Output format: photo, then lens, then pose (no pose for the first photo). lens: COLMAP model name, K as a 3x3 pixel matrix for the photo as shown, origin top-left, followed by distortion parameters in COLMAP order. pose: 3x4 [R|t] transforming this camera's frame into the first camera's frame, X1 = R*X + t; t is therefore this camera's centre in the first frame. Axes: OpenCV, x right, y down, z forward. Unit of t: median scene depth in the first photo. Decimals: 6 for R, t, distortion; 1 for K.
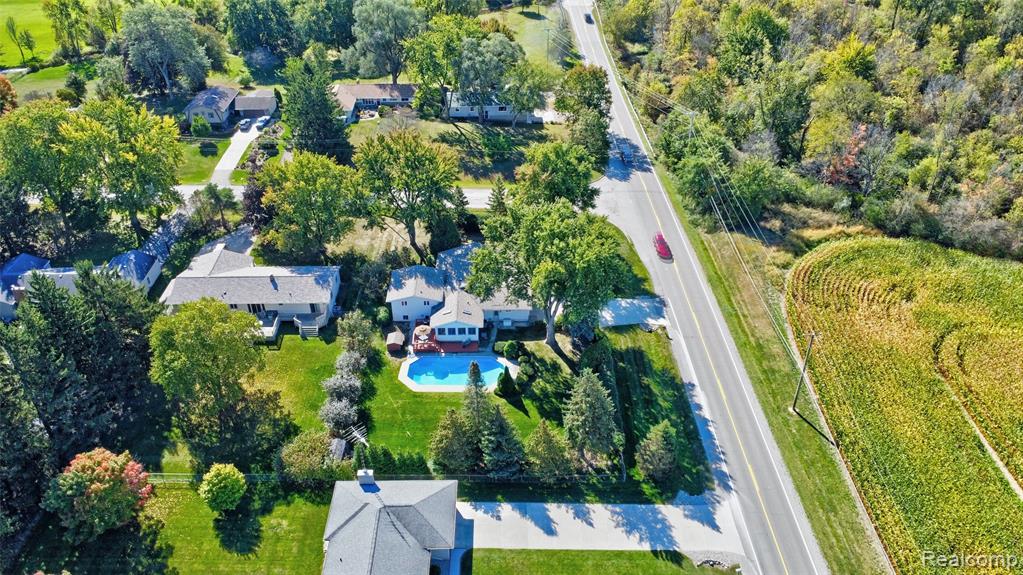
lens RADIAL K [[749.7, 0, 507.6], [0, 749.7, 288.1], [0, 0, 1]] dist [-0.029431, -0.004024]
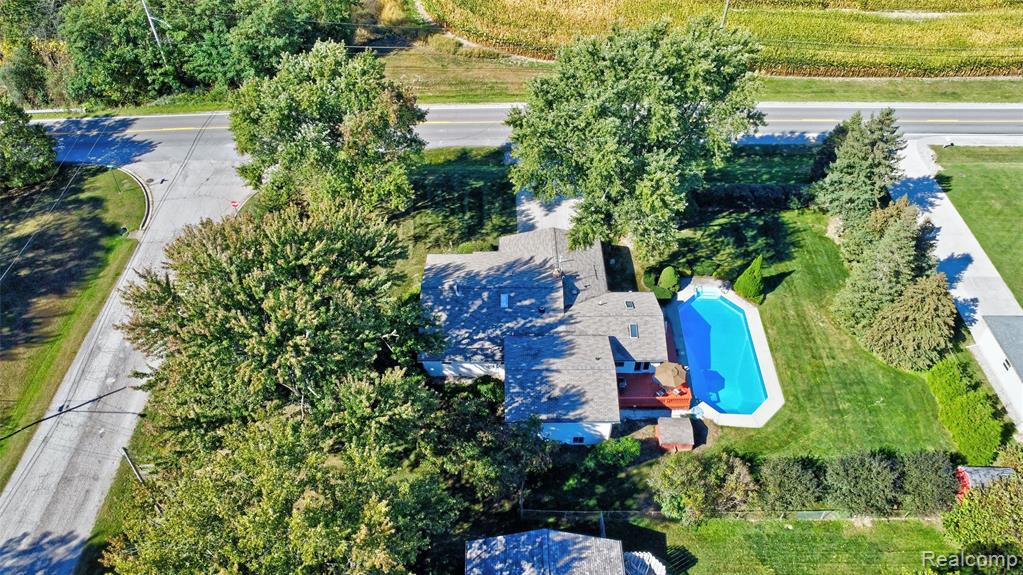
lens RADIAL K [[741.7, 0, 511.5], [0, 741.7, 287.5], [0, 0, 1]] dist [-0.031046, -0.002629]
pose [[0.005409, -0.703159, 0.711012, -0.449130], [0.570385, 0.586184, 0.575370, -0.352649], [-0.821360, 0.402439, 0.404241, 0.849162]]
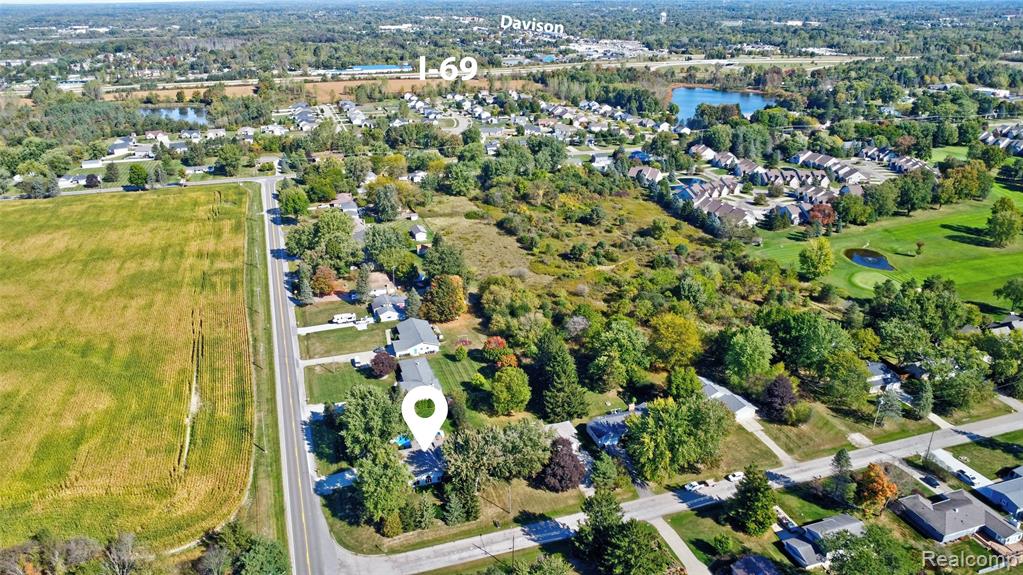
lens RADIAL K [[749.7, 0, 507.6], [0, 749.7, 288.1], [0, 0, 1]] dist [-0.029431, -0.004024]
pose [[-0.955231, 0.120376, -0.270266, 0.215739], [-0.161261, 0.554033, 0.816726, -1.905251], [0.248051, 0.823745, -0.509818, 1.765059]]
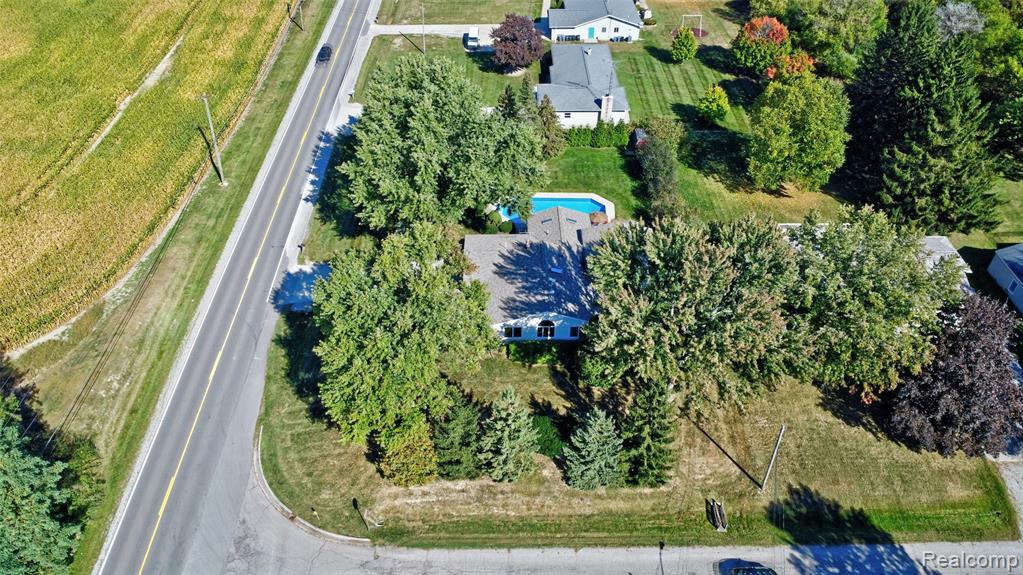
lens RADIAL K [[749.7, 0, 507.6], [0, 749.7, 288.1], [0, 0, 1]] dist [-0.029431, -0.004024]
pose [[-0.999996, 0.002714, 0.001243, -0.011991], [0.001884, 0.251036, 0.967976, -0.741453], [0.002315, 0.967974, -0.251040, 1.285858]]
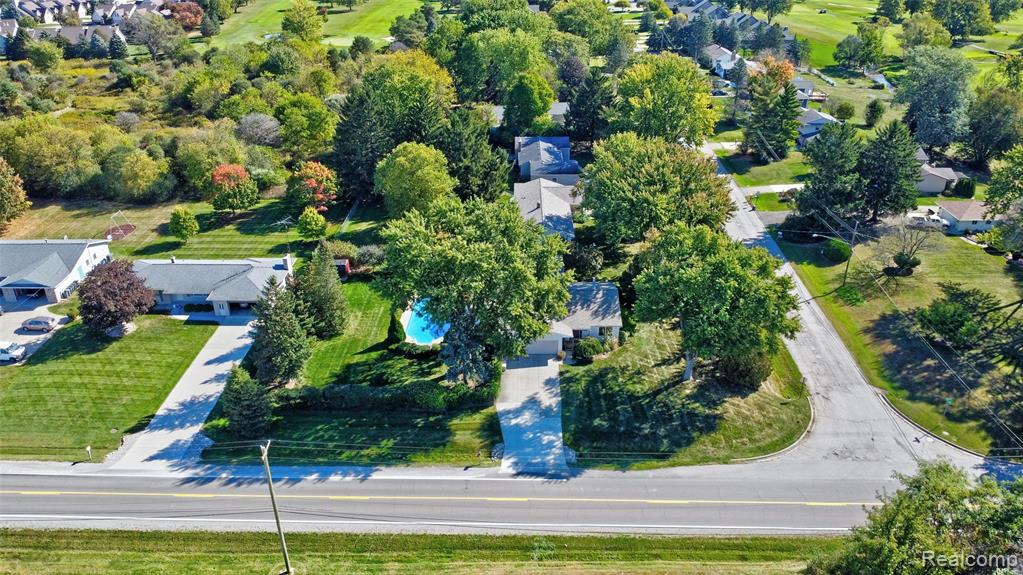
lens RADIAL K [[749.7, 0, 507.6], [0, 749.7, 288.1], [0, 0, 1]] dist [-0.029431, -0.004024]
pose [[-0.034044, 0.466013, -0.884123, 0.771756], [-0.563777, 0.721492, 0.402000, -0.363985], [0.825225, 0.512134, 0.238165, 0.802994]]
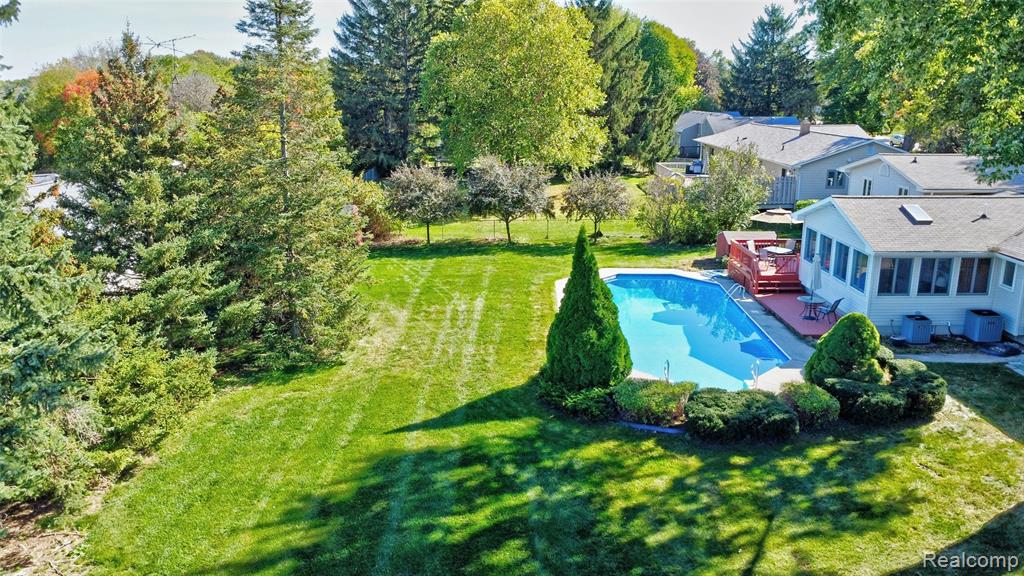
lens RADIAL K [[814.2, 0, 543.1], [0, 814.2, 288.8], [0, 0, 1]] dist [0.050279, -0.000736]
pose [[0.023592, 0.240084, -0.970465, 0.209437], [-0.579897, 0.794023, 0.182337, 0.072725], [0.814348, 0.558468, 0.157957, 0.883601]]
